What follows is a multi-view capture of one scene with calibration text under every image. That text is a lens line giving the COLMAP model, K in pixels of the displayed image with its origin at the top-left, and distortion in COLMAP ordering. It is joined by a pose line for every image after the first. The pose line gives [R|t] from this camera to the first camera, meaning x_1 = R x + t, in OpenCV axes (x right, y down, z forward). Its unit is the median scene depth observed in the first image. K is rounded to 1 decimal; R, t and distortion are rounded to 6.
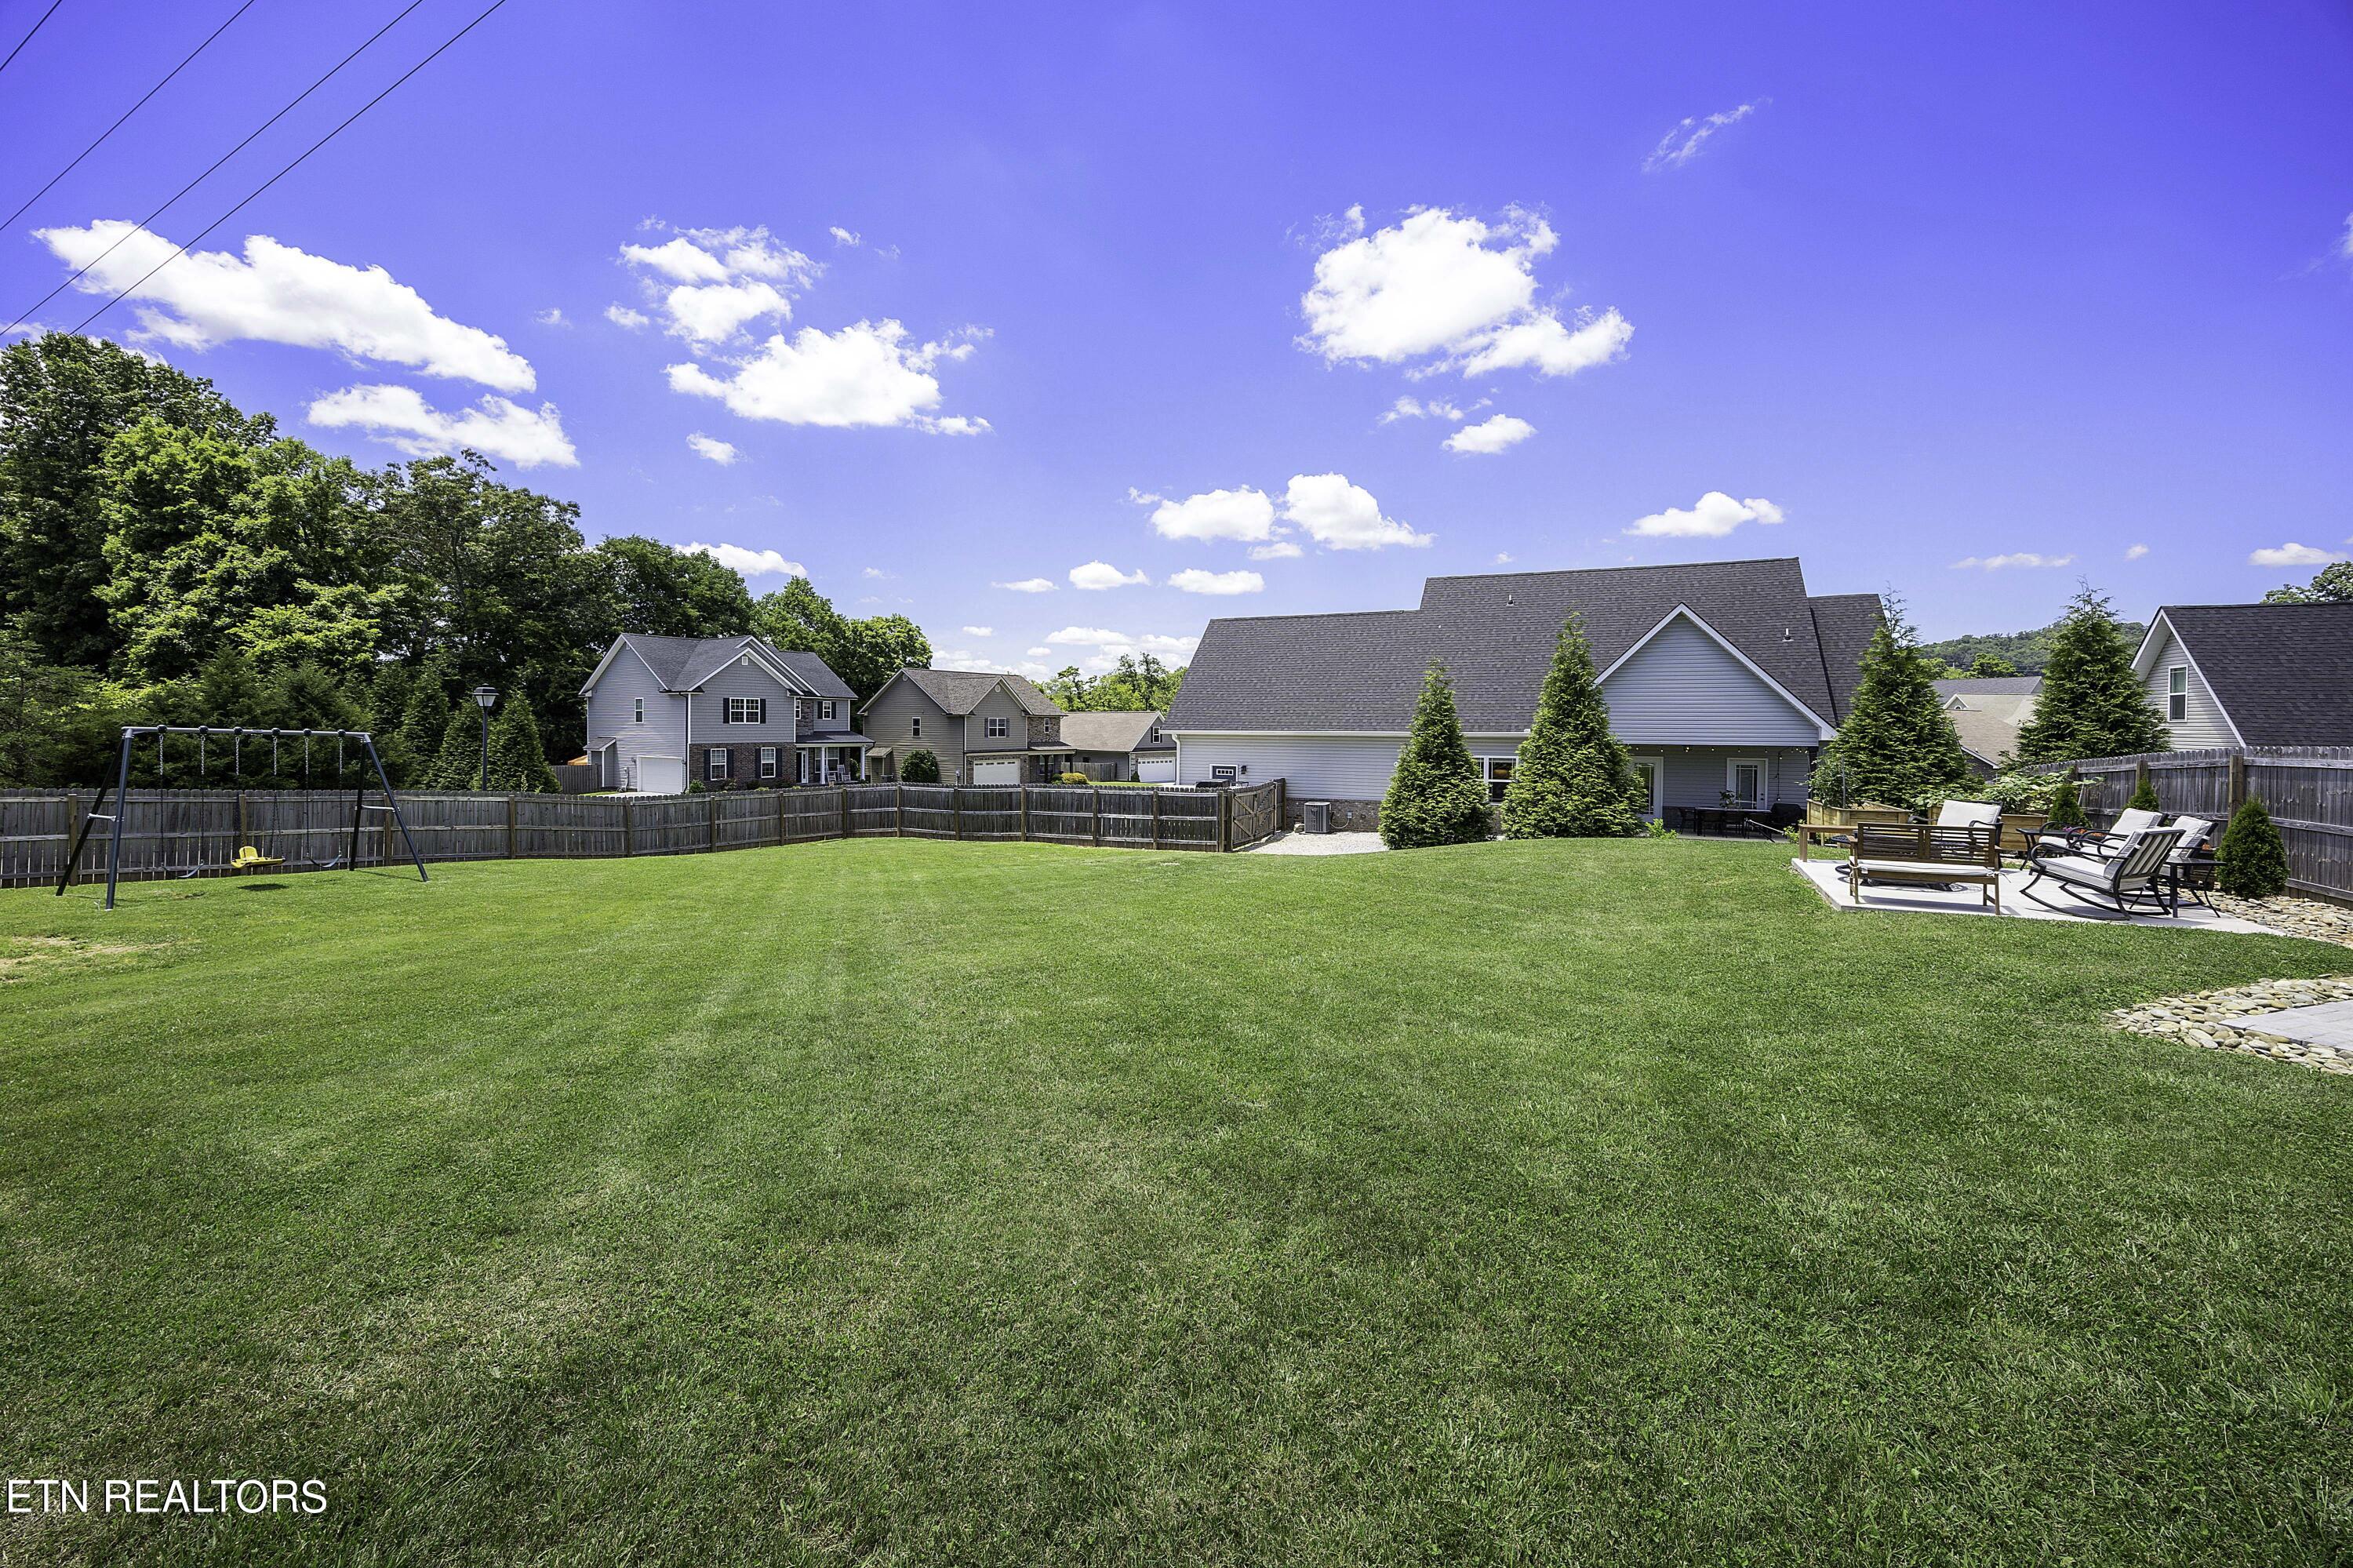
lens RADIAL K [[955.7, 0, 1133.0], [0, 955.7, 736.7], [0, 0, 1]] dist [0.012578, 0.000549]
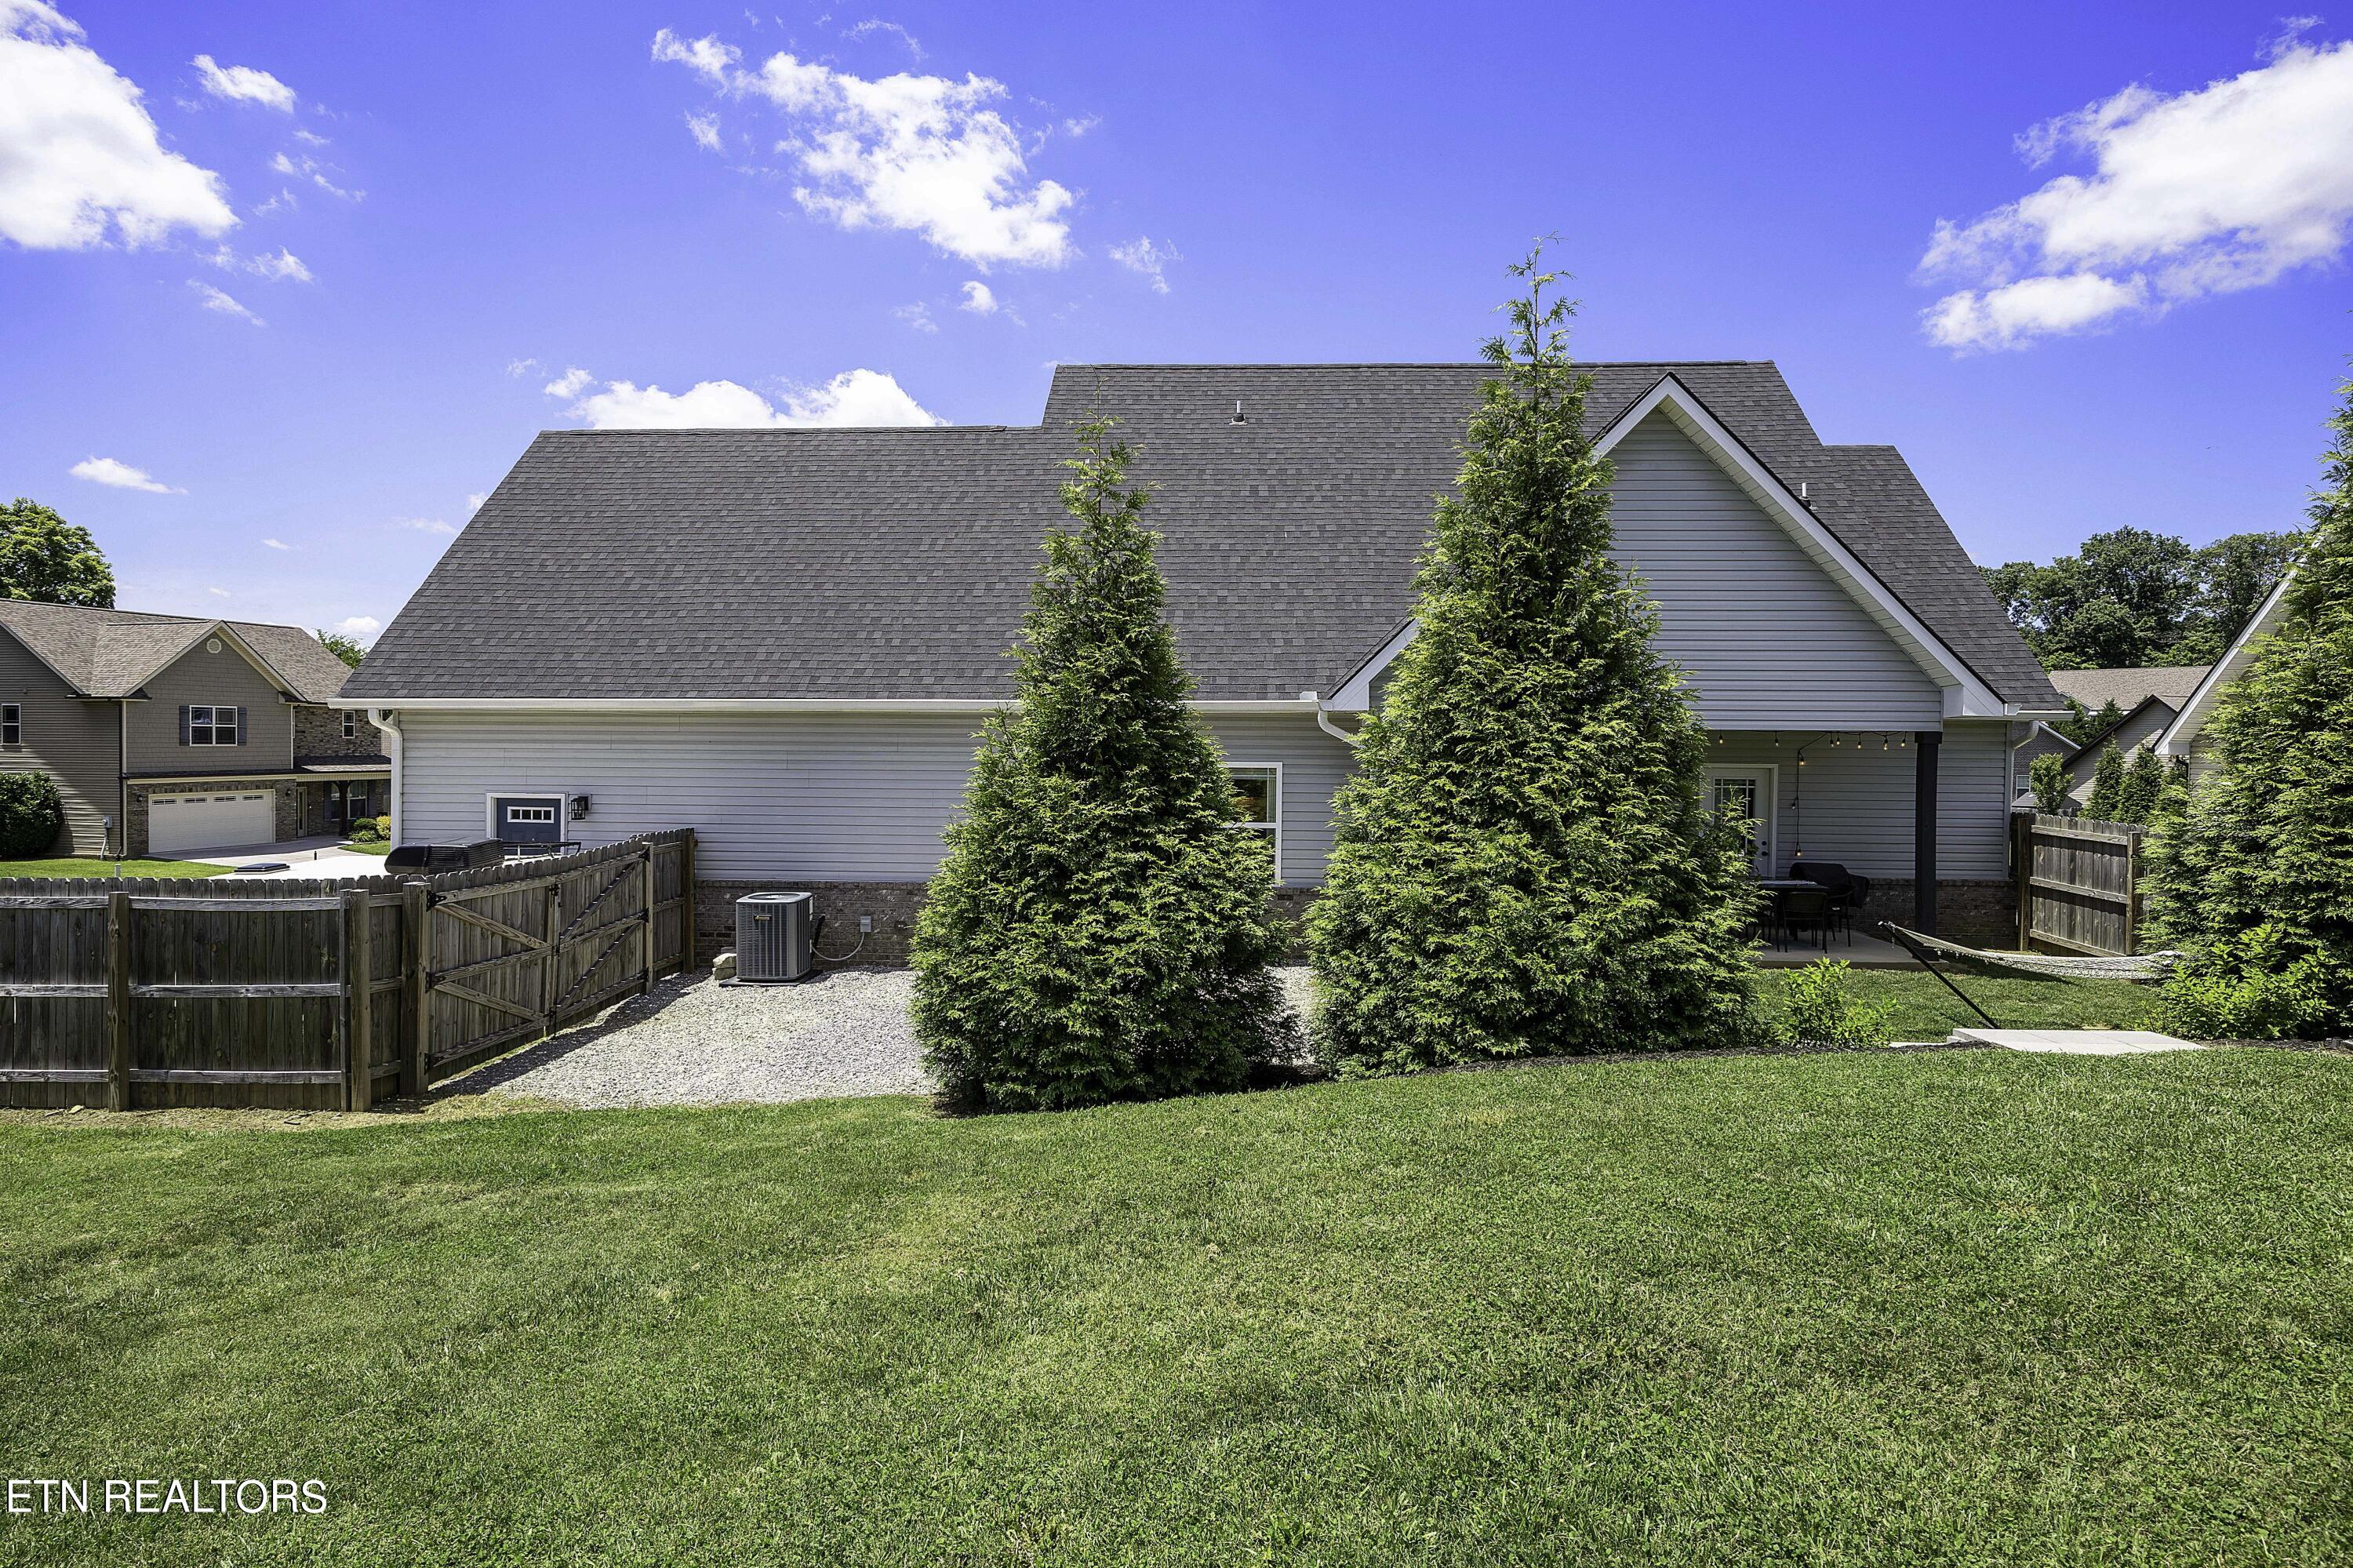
lens RADIAL K [[1265.5, 0, 1126.5], [0, 1265.5, 754.5], [0, 0, 1]] dist [0.003335, -0.001590]
pose [[0.936186, -0.002578, 0.351496, 0.187053], [0.003267, 0.999994, -0.001368, 0.020959], [-0.351490, 0.002429, 0.936188, 0.630844]]
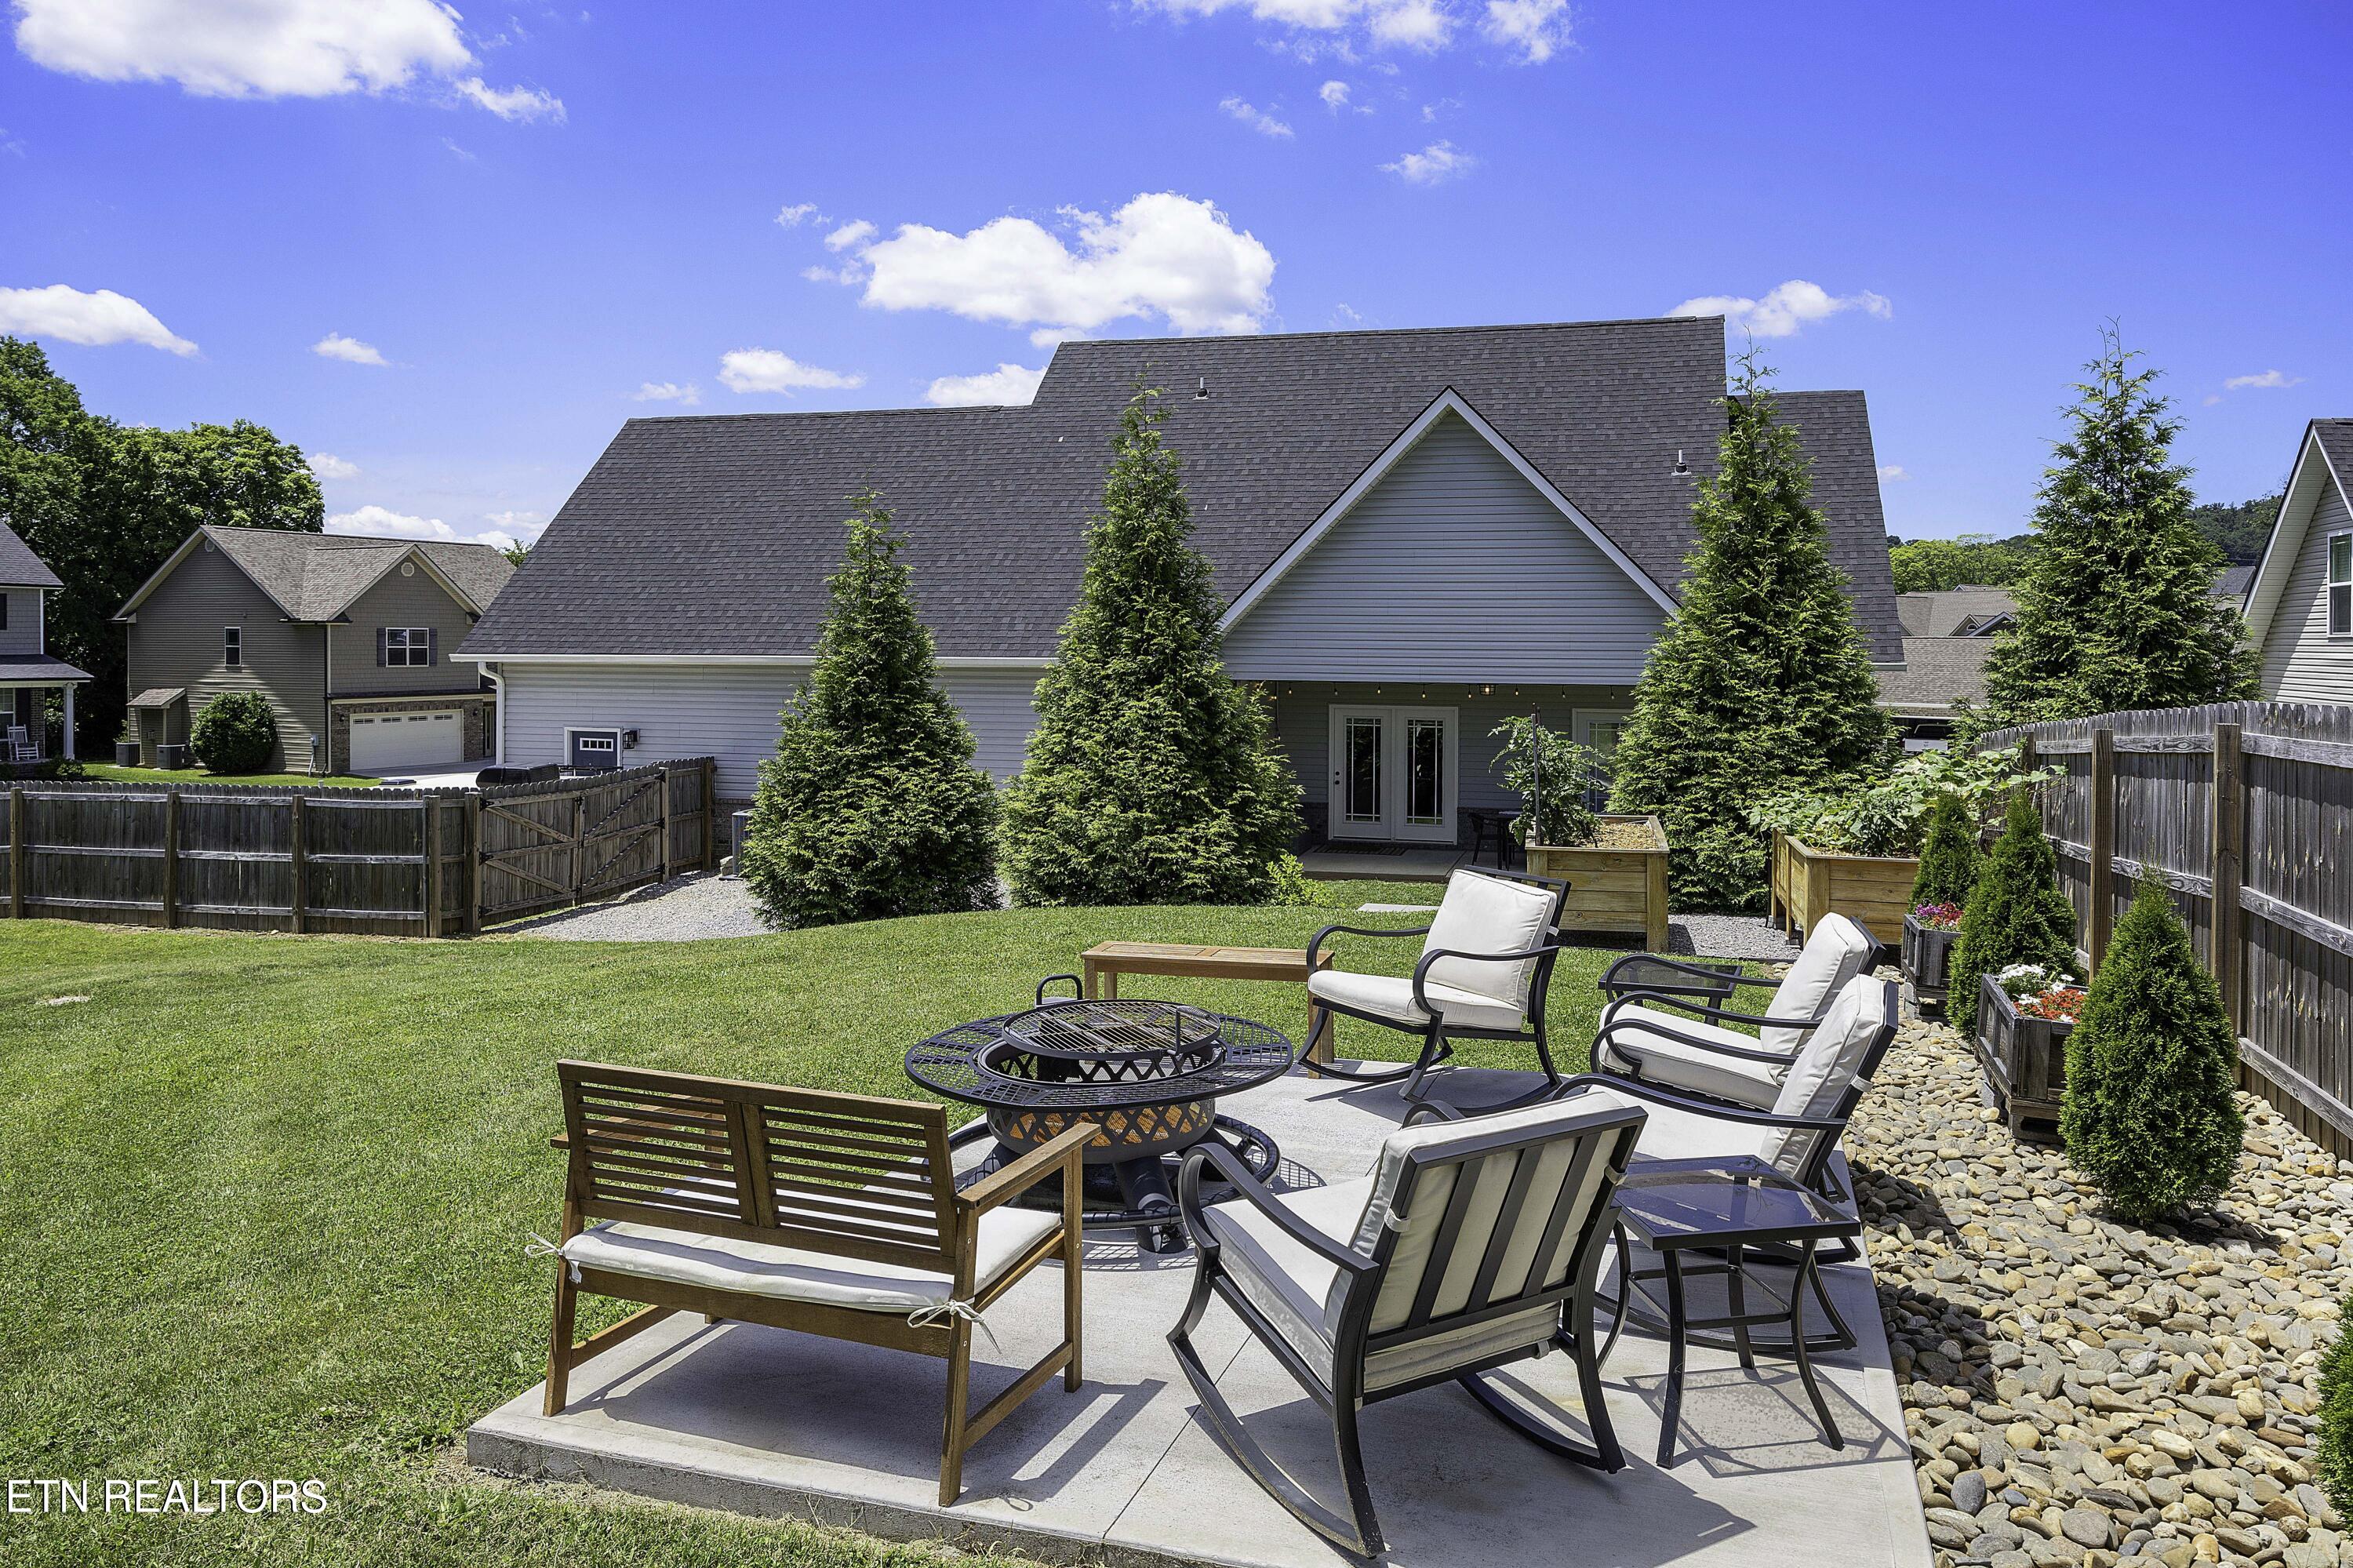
lens RADIAL K [[1630.6, 0, 1185.4], [0, 1630.6, 662.7], [0, 0, 1]] dist [0.024604, 0.005769]
pose [[0.986659, -0.001588, 0.162795, 0.333842], [0.001599, 0.999999, 0.000062, -0.002698], [-0.162795, 0.000199, 0.986660, 0.234101]]
